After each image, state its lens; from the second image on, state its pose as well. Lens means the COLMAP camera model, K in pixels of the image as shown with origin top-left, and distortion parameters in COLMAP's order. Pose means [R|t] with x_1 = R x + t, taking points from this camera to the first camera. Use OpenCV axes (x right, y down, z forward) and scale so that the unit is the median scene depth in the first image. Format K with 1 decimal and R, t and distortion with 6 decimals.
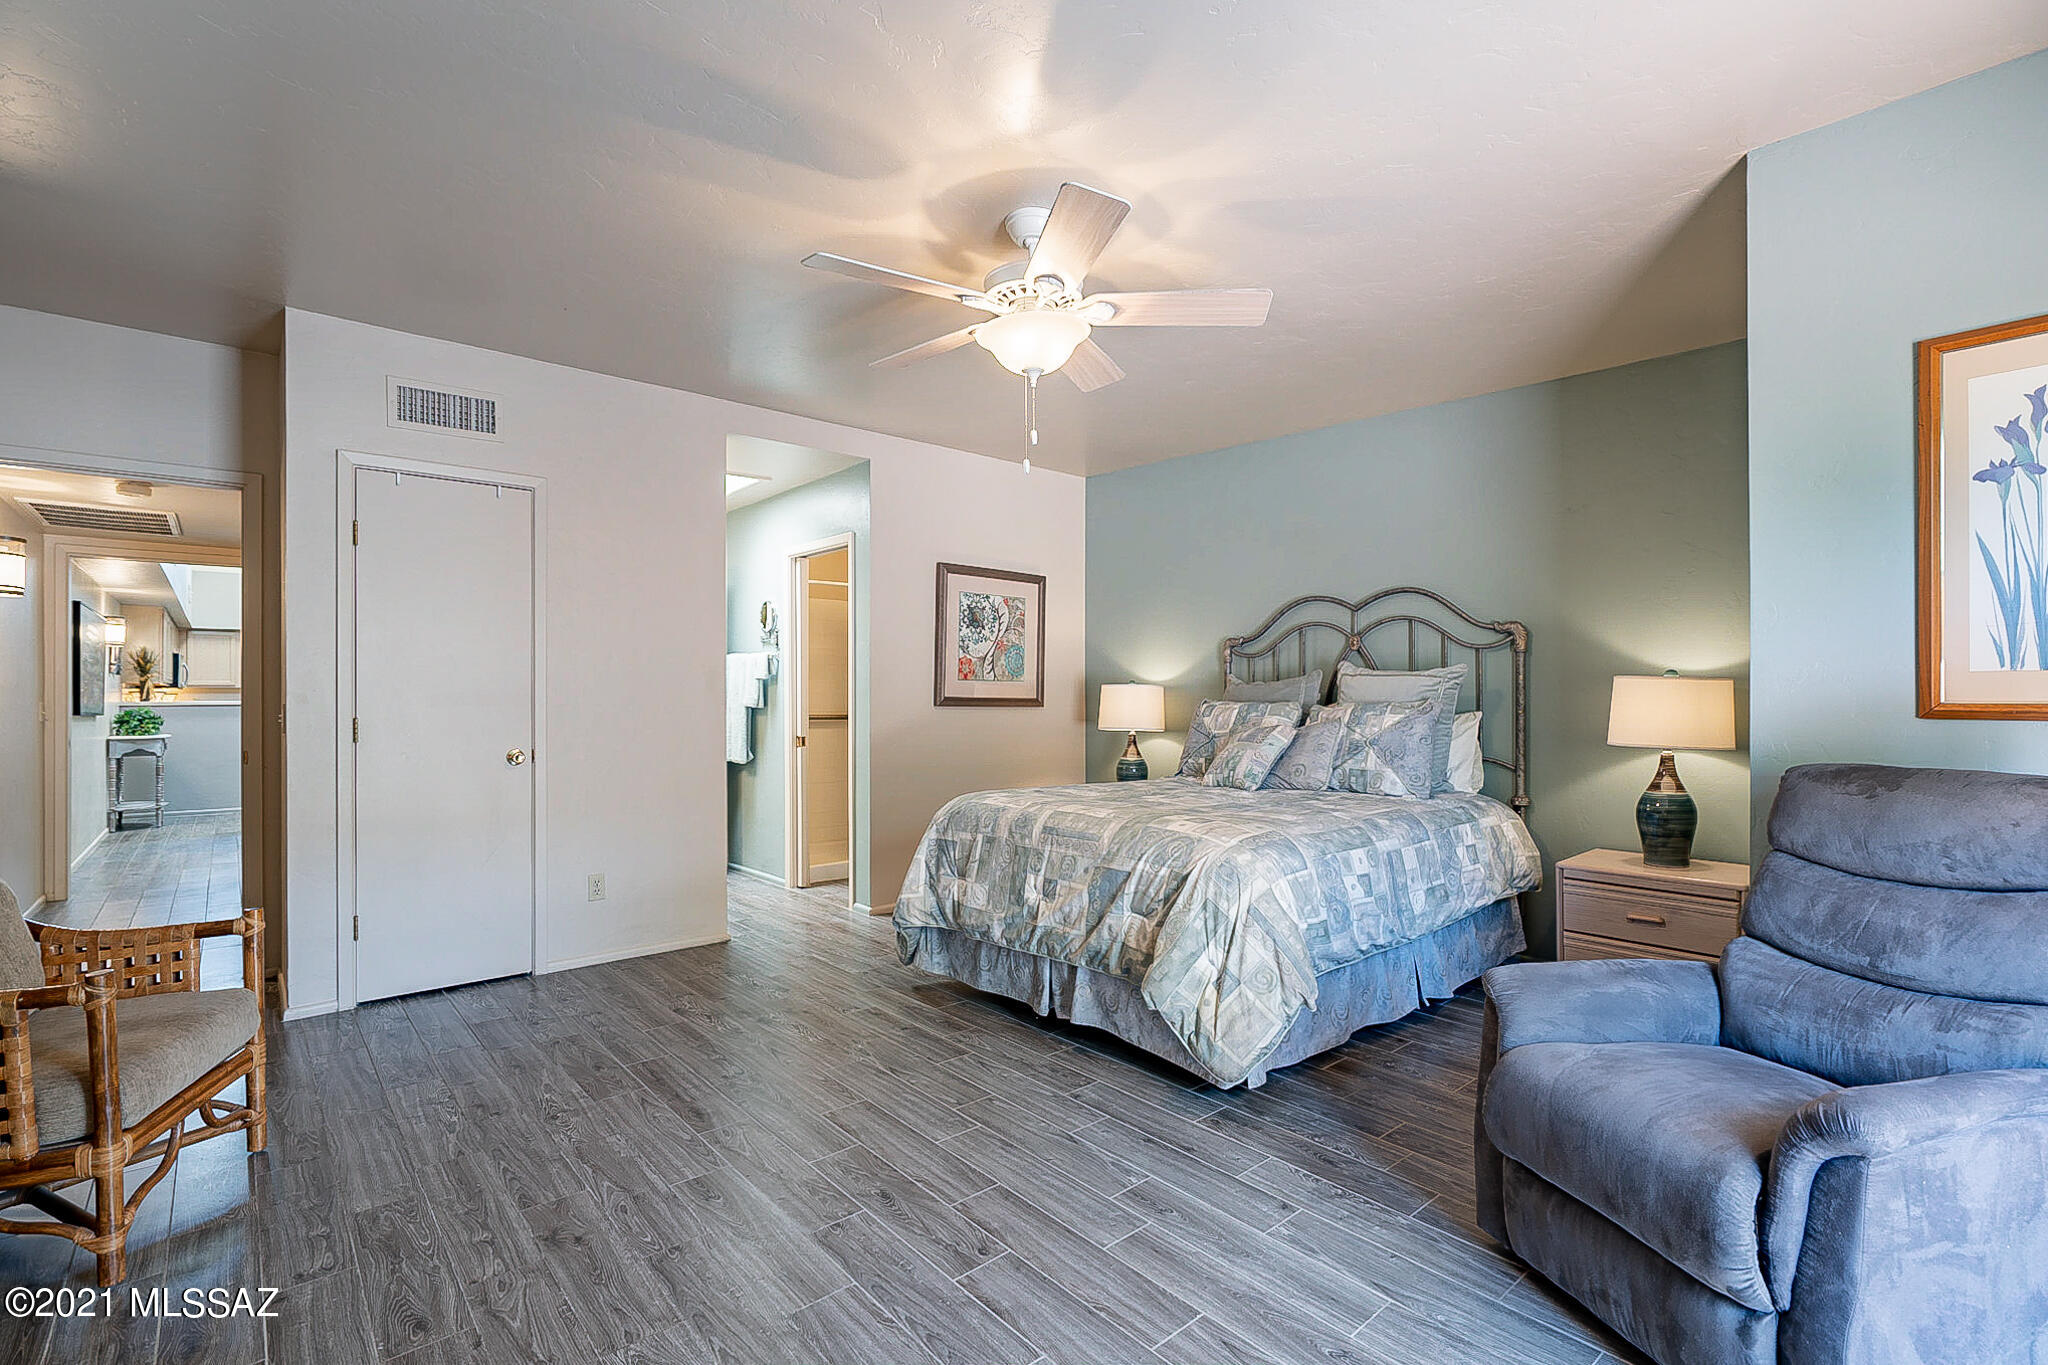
lens RADIAL K [[931.0, 0, 1011.5], [0, 931.0, 688.5], [0, 0, 1]] dist [-0.006874, 0.001891]
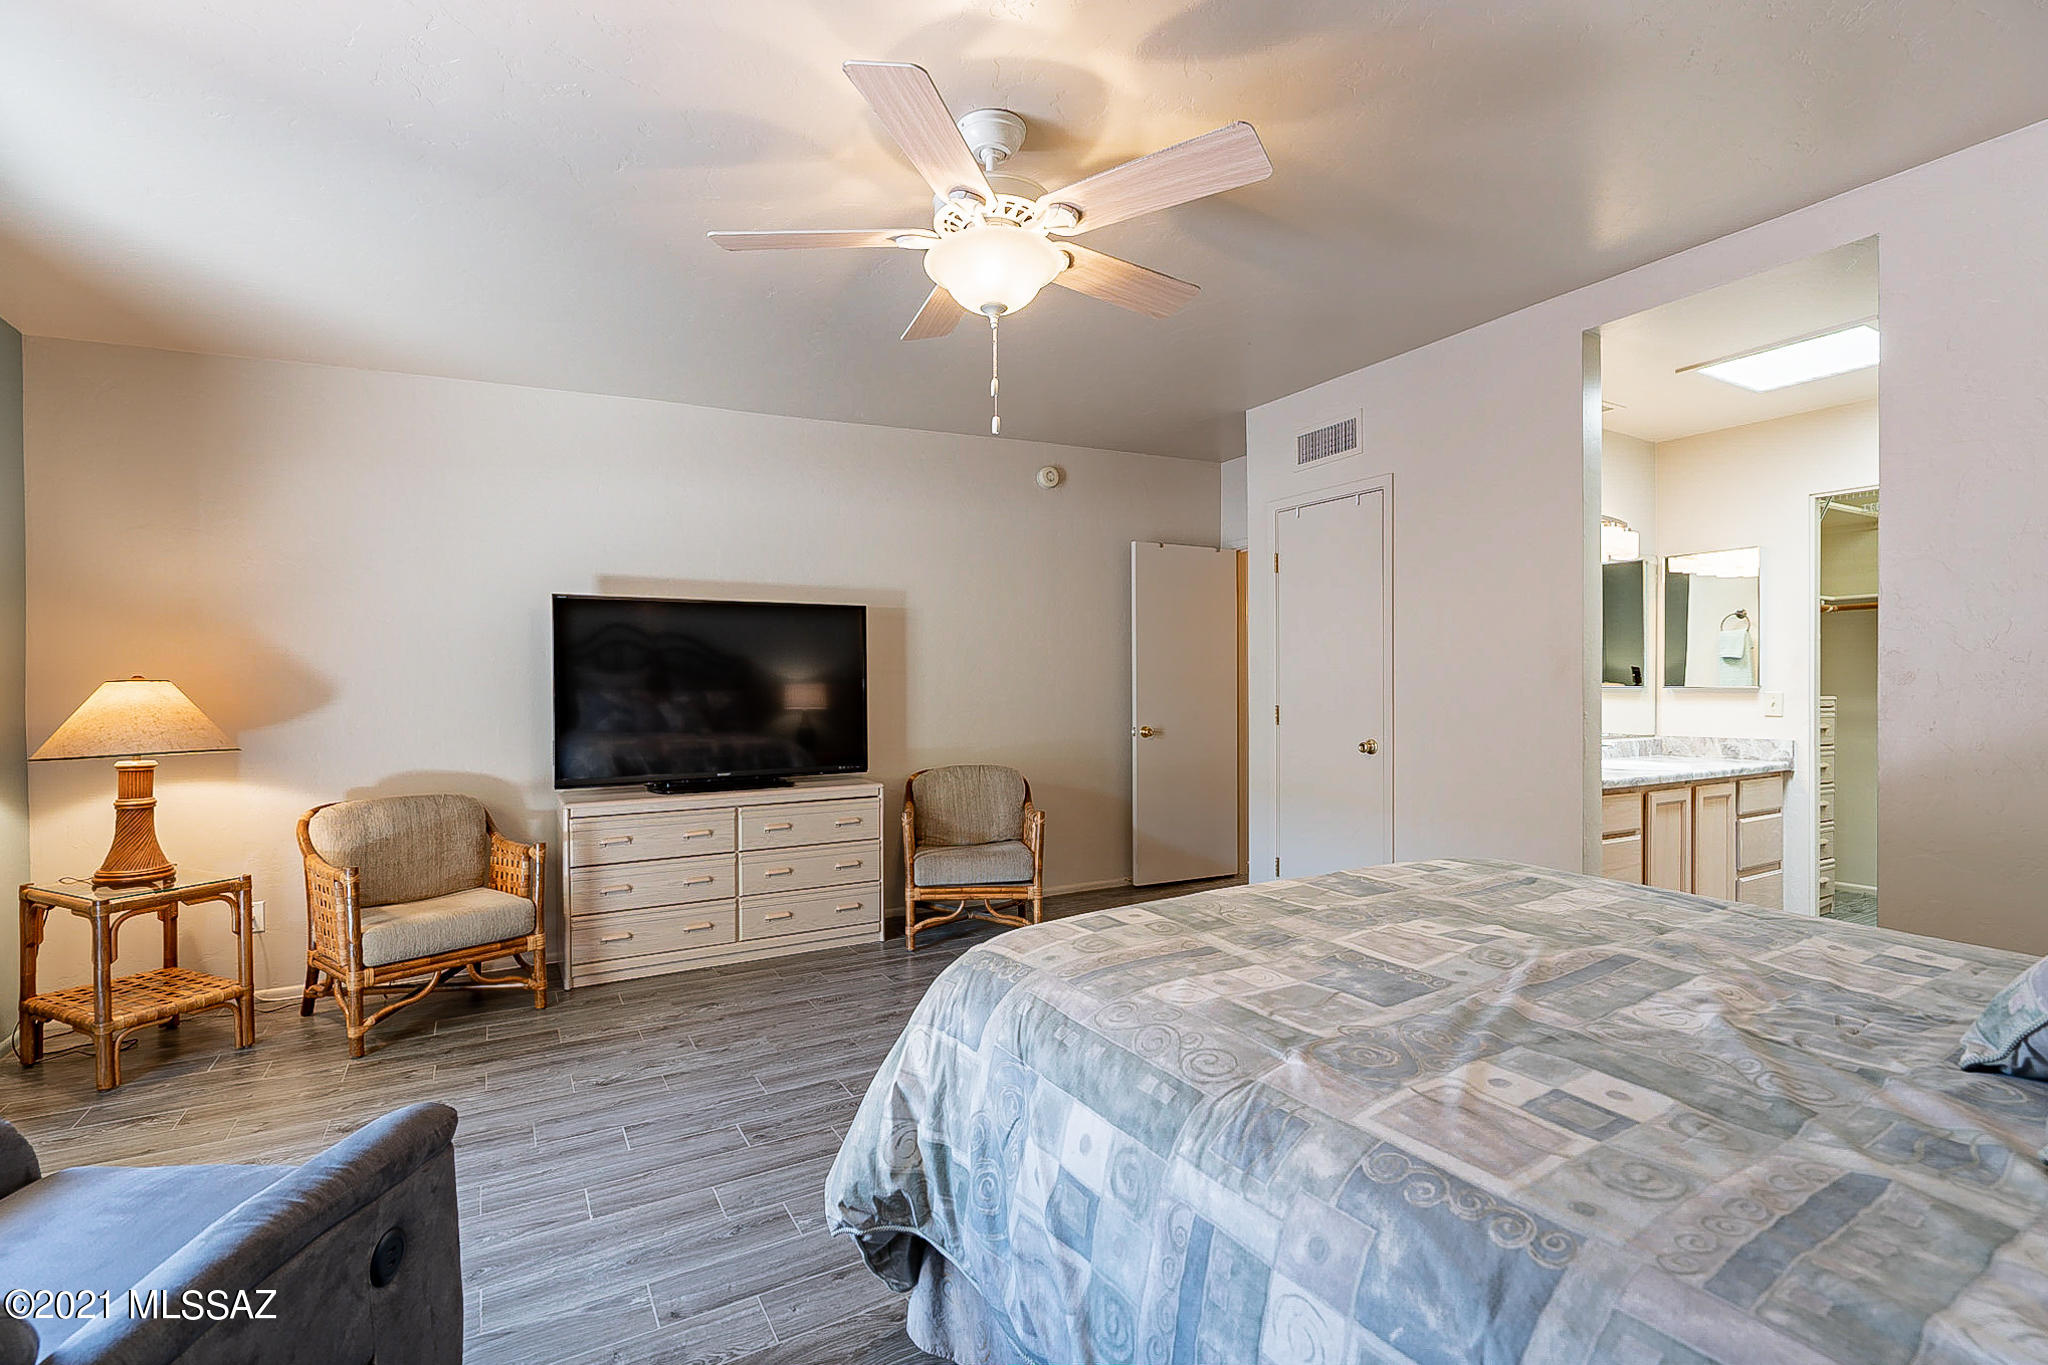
lens RADIAL K [[931.0, 0, 1026.1], [0, 931.0, 690.8], [0, 0, 1]] dist [-0.006874, 0.001891]
pose [[-0.179529, 0.009029, -0.983711, 0.711810], [0.014088, 0.999879, 0.006607, -0.002283], [0.983652, -0.012673, -0.179634, 0.992354]]
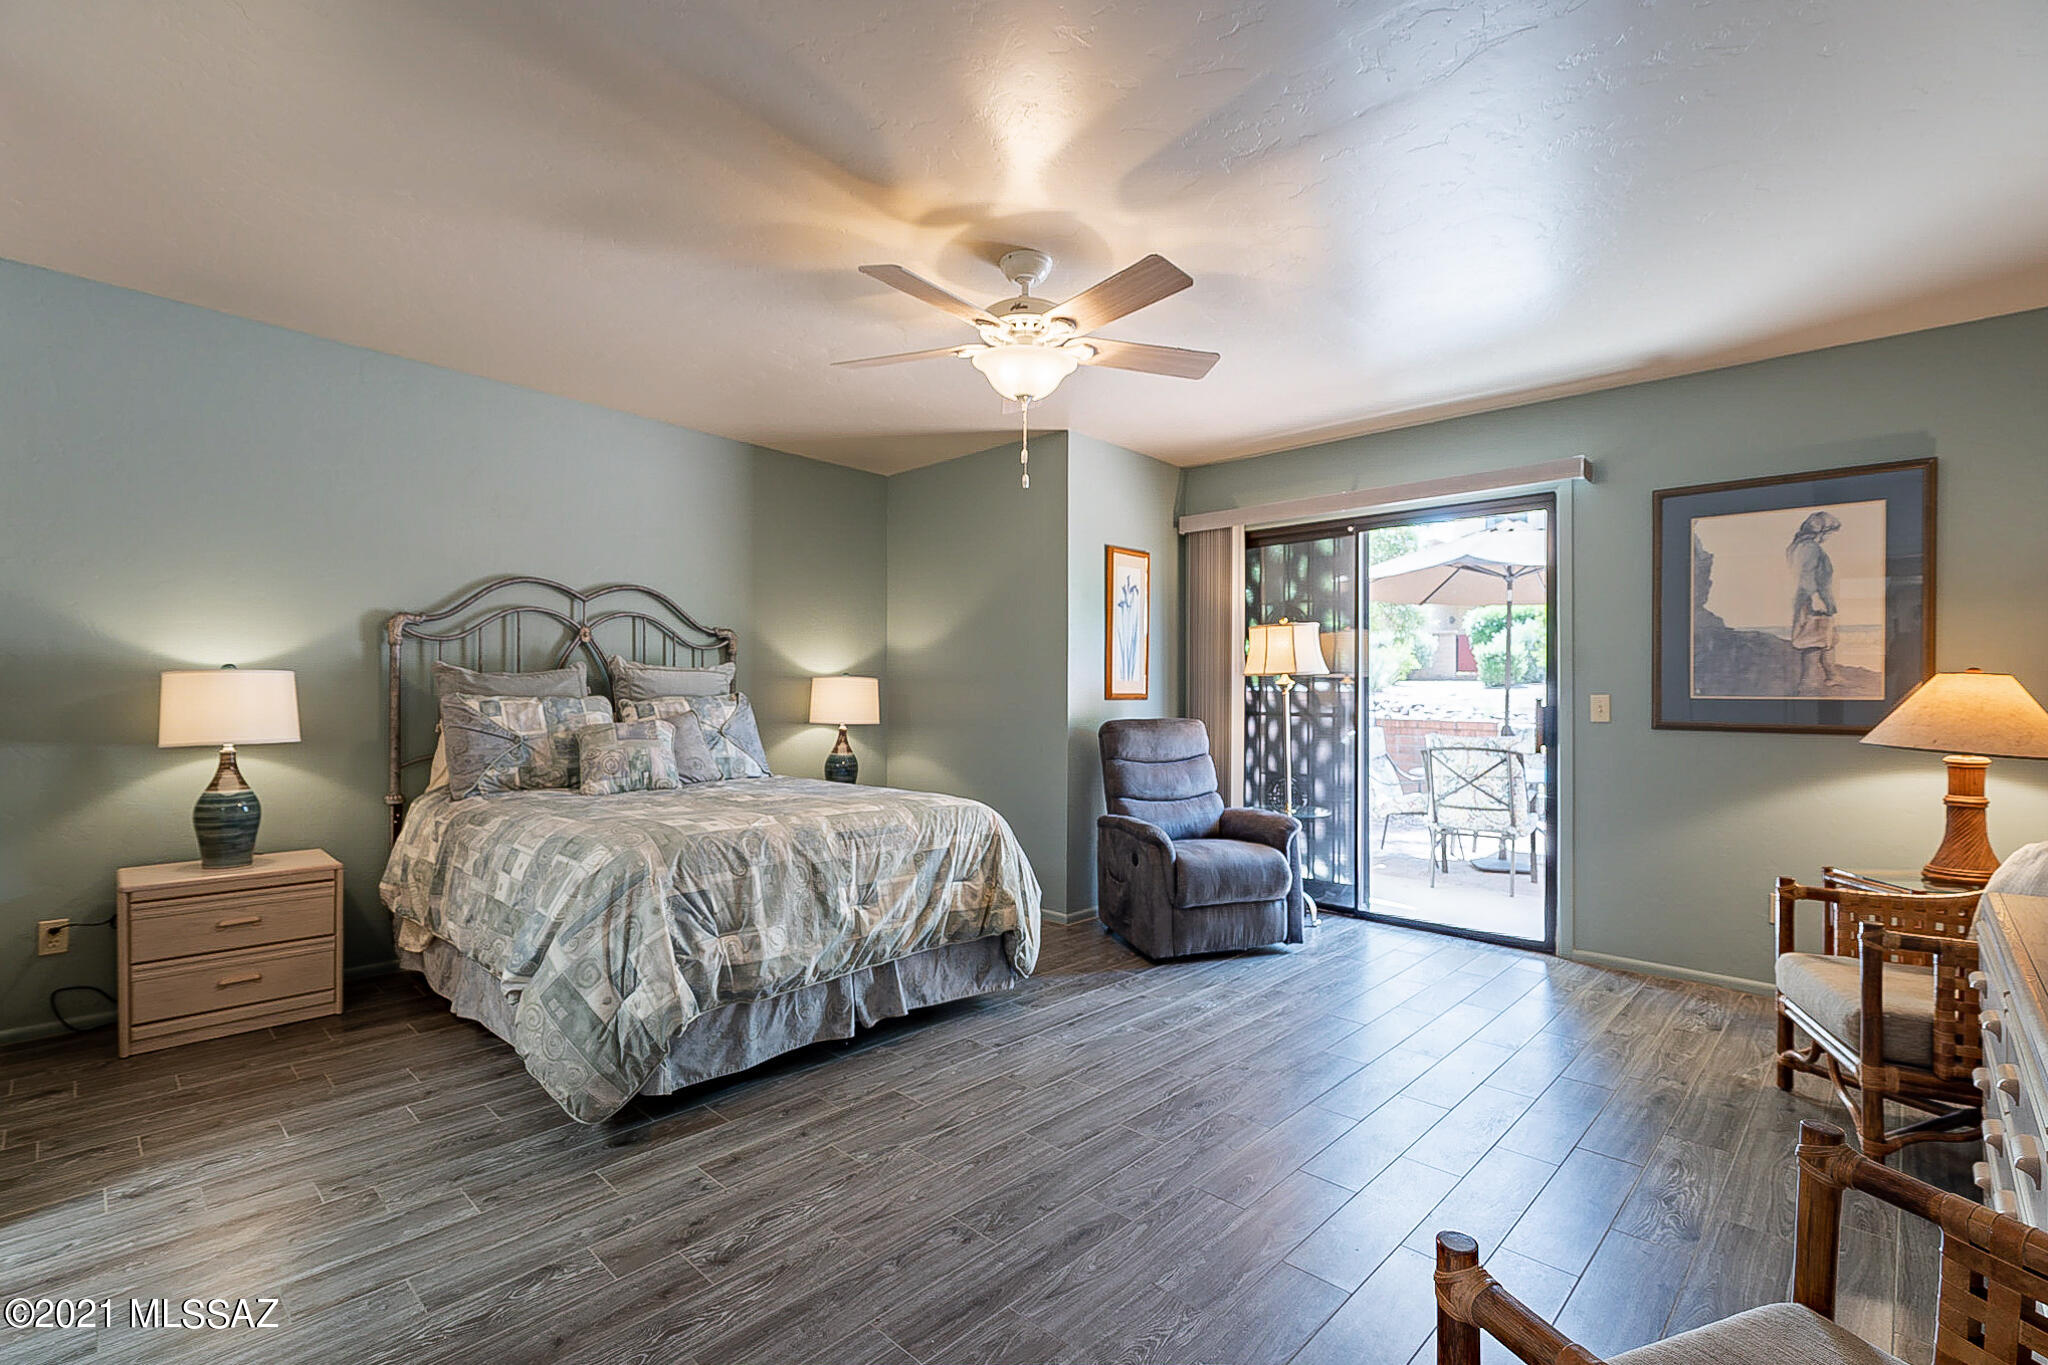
lens RADIAL K [[931.0, 0, 1022.4], [0, 931.0, 688.7], [0, 0, 1]] dist [-0.006874, 0.001891]
pose [[-0.102239, 0.003351, 0.994754, -0.910747], [-0.009836, 0.999942, -0.004379, 0.009709], [-0.994711, -0.010232, -0.102200, 0.940417]]
